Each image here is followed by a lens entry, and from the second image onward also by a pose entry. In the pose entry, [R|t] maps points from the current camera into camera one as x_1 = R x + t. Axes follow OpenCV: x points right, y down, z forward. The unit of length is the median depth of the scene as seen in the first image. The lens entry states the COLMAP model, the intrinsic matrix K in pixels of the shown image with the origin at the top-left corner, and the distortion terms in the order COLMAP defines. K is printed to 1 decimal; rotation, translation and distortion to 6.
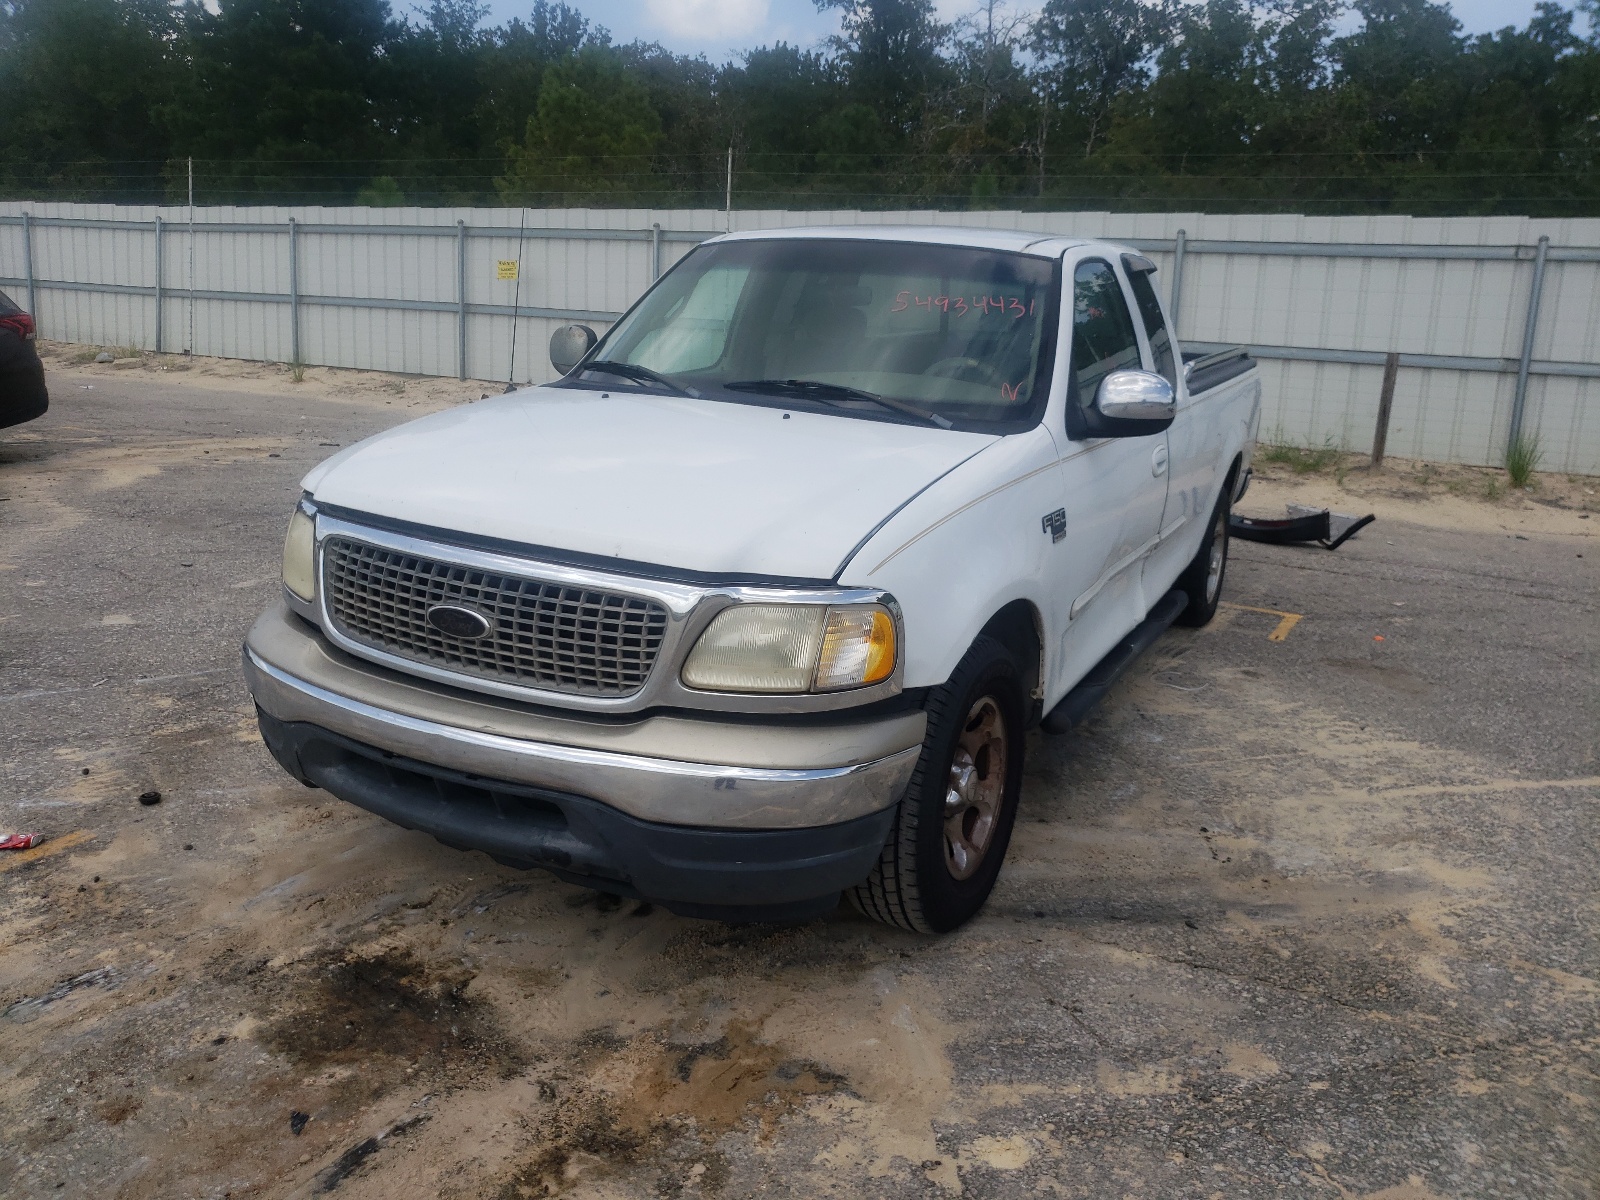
lens RADIAL K [[1251.3, 0, 800.3], [0, 1251.3, 556.4], [0, 0, 1]] dist [0.007570, 0.011332]
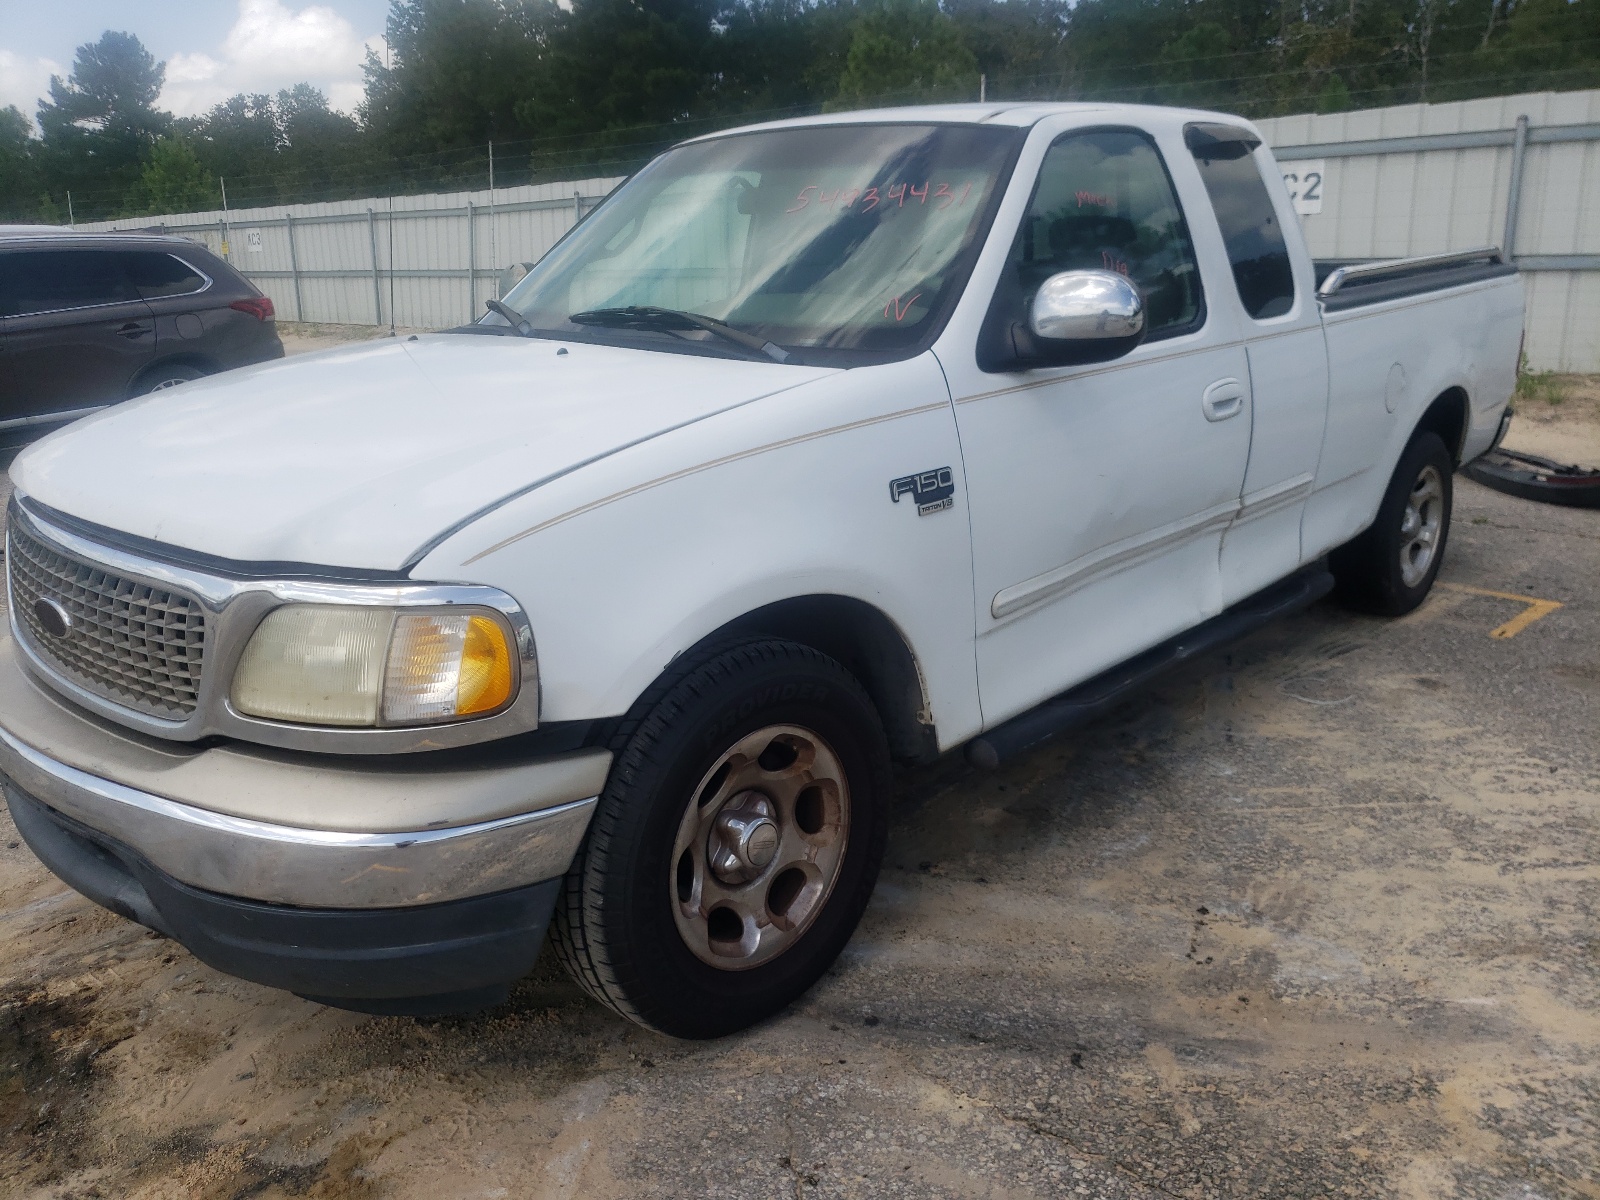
lens RADIAL K [[1243.3, 0, 800.0], [0, 1243.3, 600.0], [0, 0, 1]] dist [0.006889, 0.016160]
pose [[0.958298, 0.015863, -0.285331, 0.347643], [0.002399, 0.997976, 0.063540, -0.007831], [0.285762, -0.061575, 0.956320, 0.296641]]
